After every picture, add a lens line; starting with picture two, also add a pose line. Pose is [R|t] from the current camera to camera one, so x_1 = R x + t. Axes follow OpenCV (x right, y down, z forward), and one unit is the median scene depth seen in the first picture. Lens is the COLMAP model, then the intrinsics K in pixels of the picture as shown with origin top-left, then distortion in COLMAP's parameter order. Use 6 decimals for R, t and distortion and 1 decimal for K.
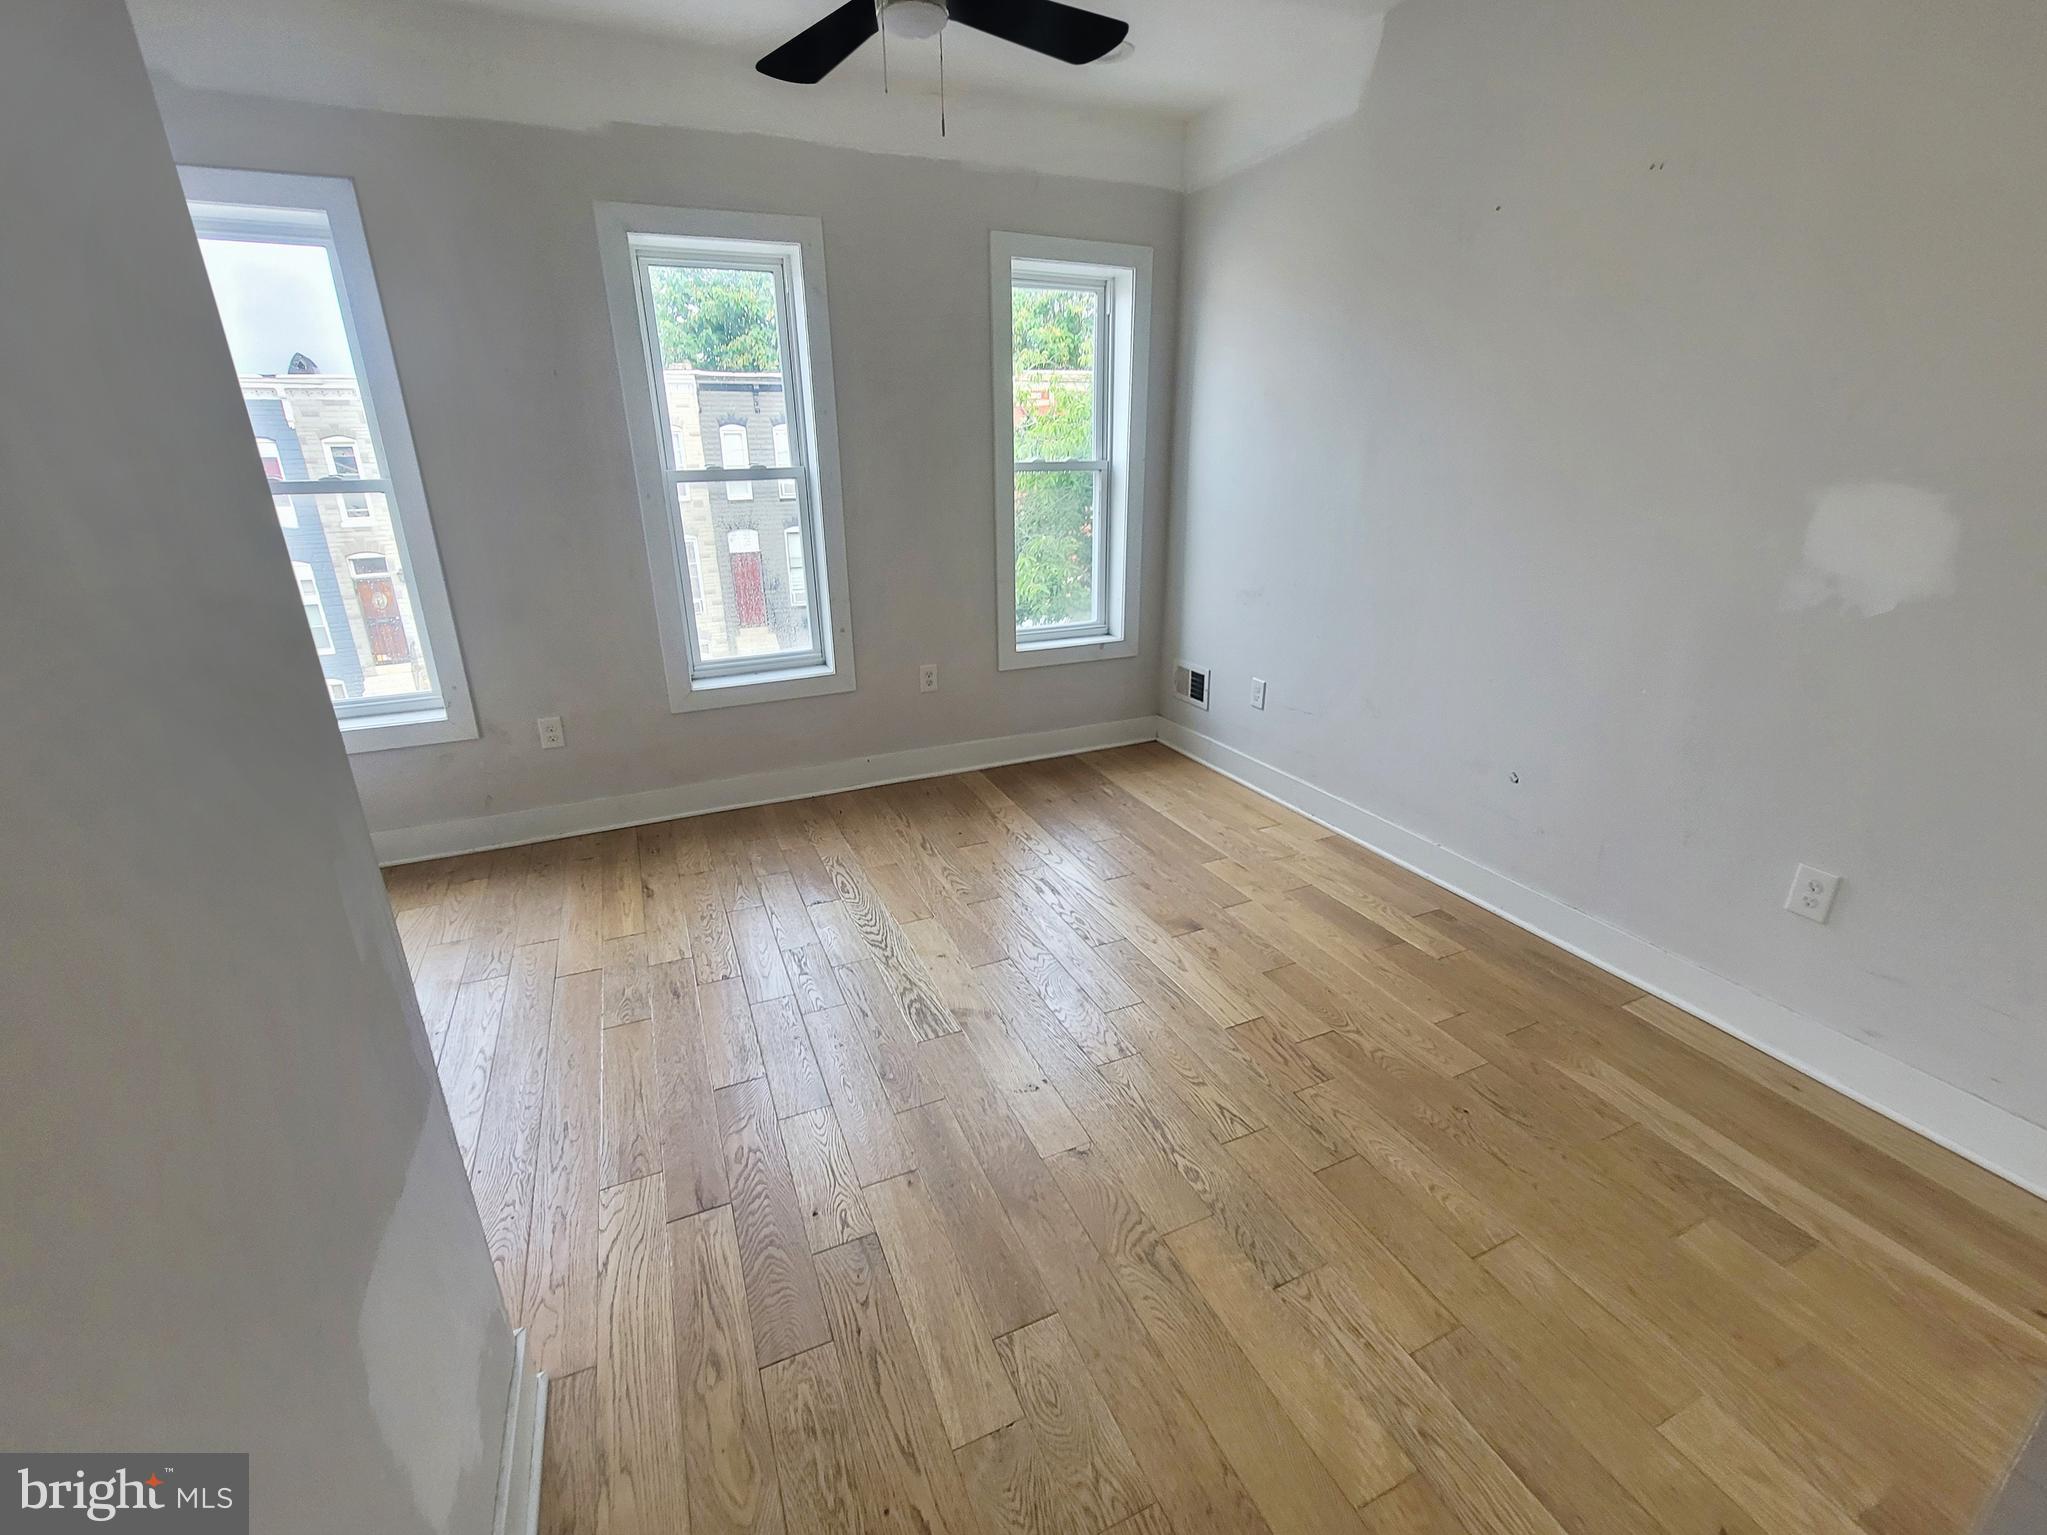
lens RADIAL K [[887.1, 0, 1023.5], [0, 887.1, 767.5], [0, 0, 1]] dist [0.000339, -0.000003]
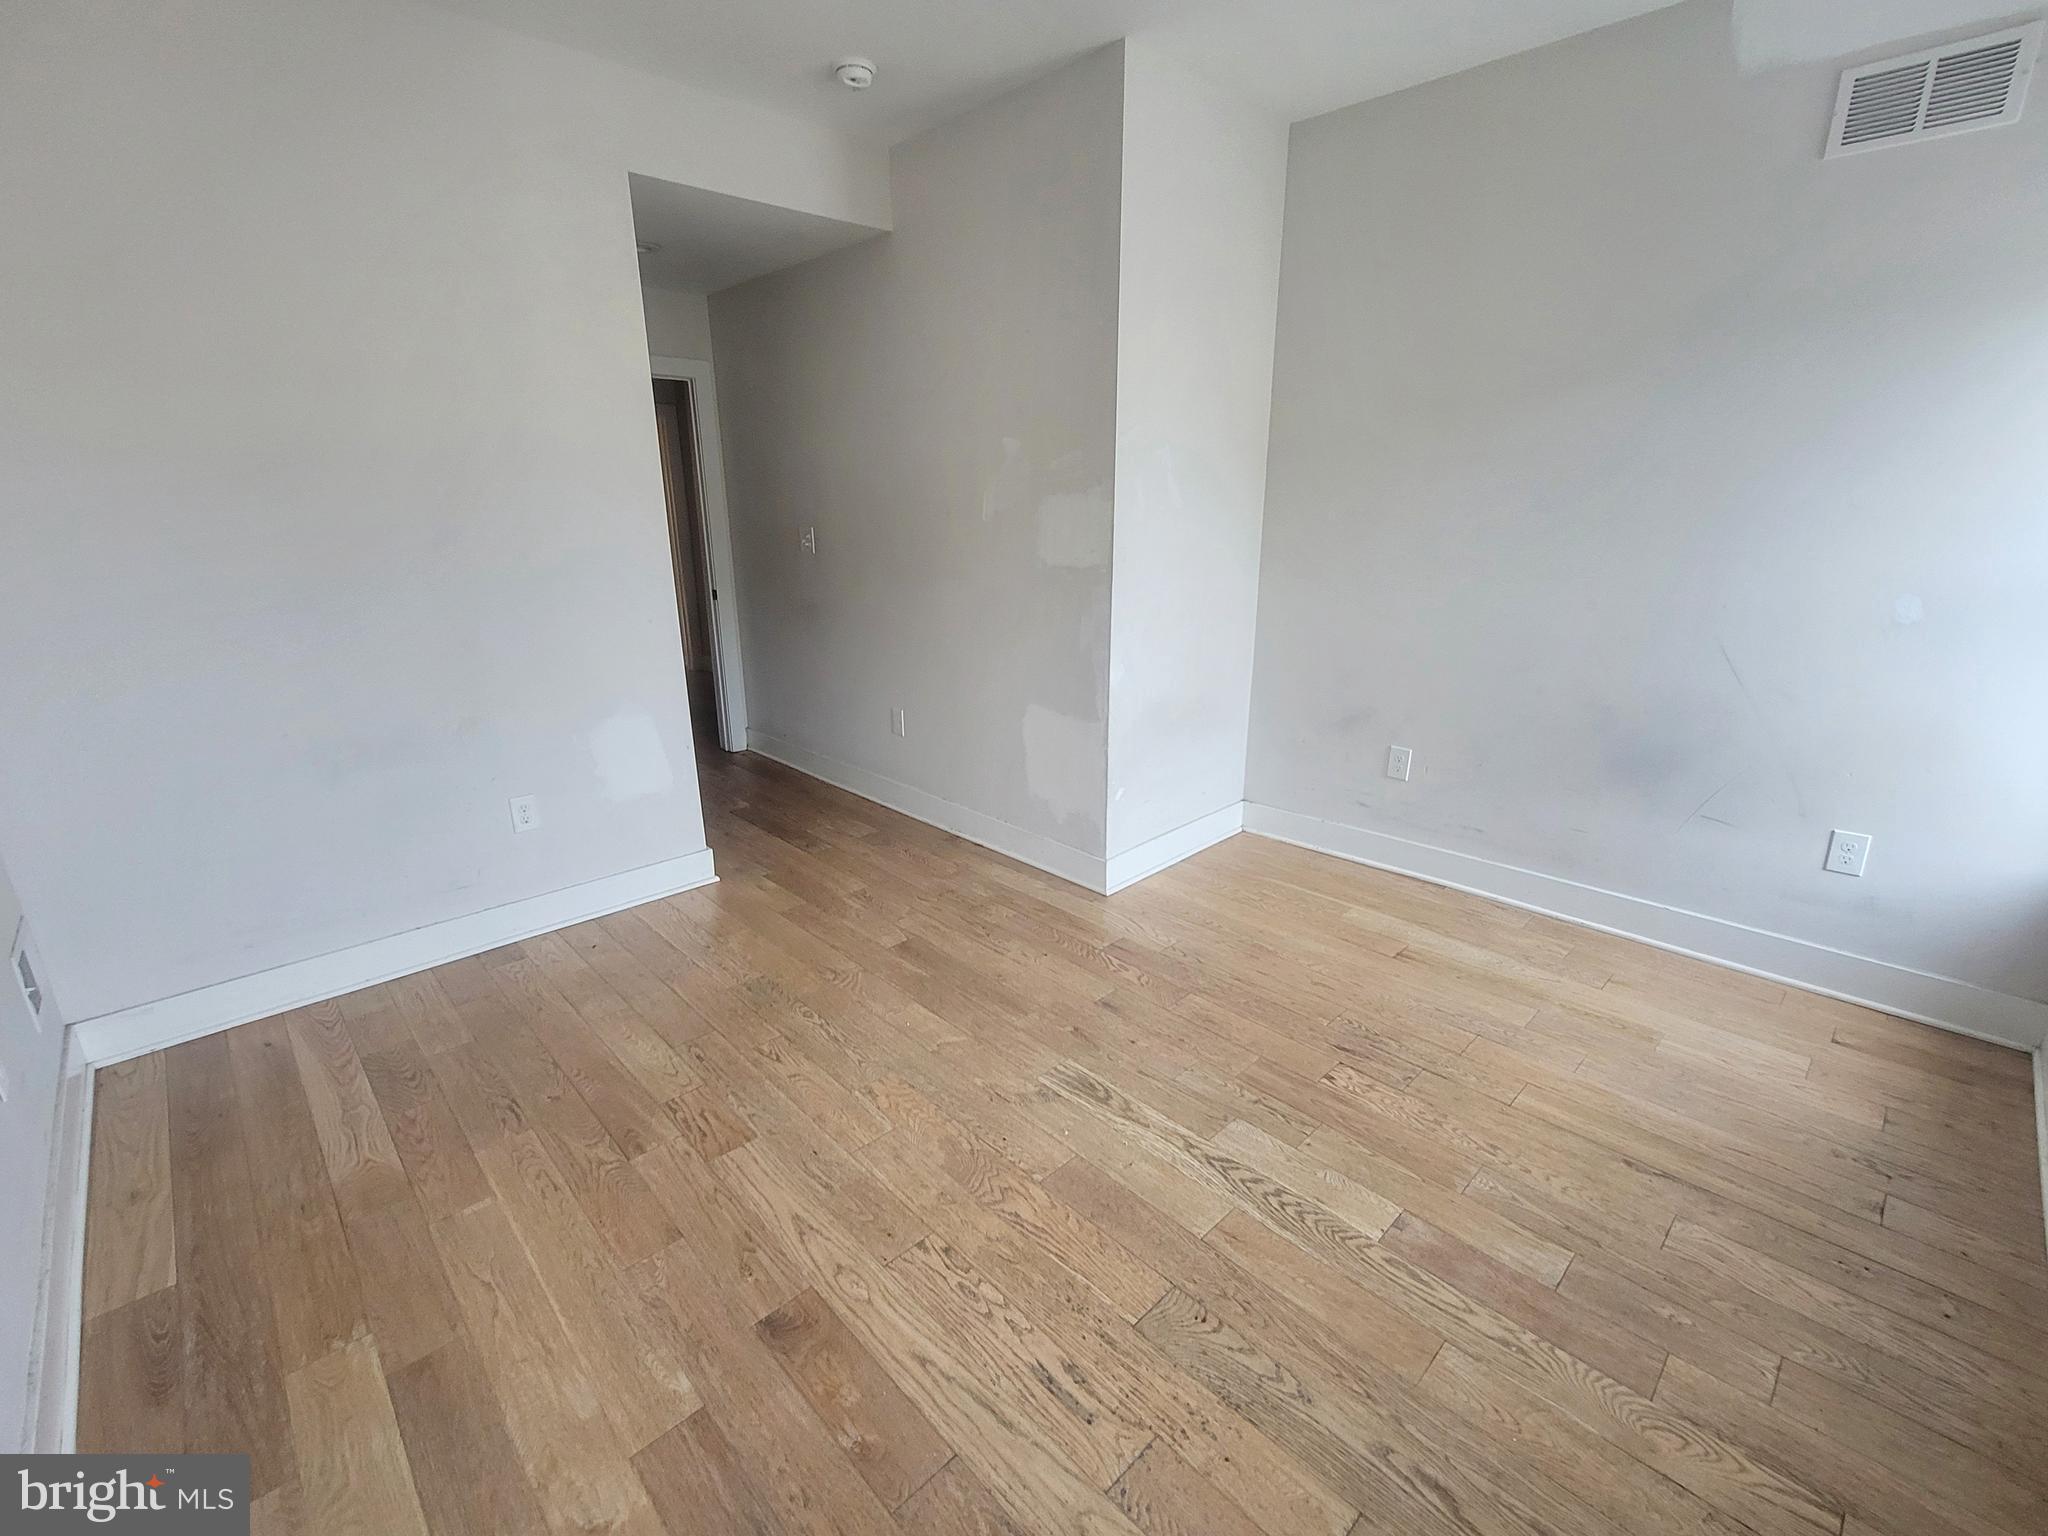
lens RADIAL K [[887.6, 0, 1024.0], [0, 887.6, 768.0], [0, 0, 1]] dist [0.000339, -0.000003]
pose [[-0.940963, 0.118840, -0.316964, 0.233971], [-0.096516, 0.803297, 0.587706, -0.608323], [0.324459, 0.583601, -0.744403, 1.680116]]
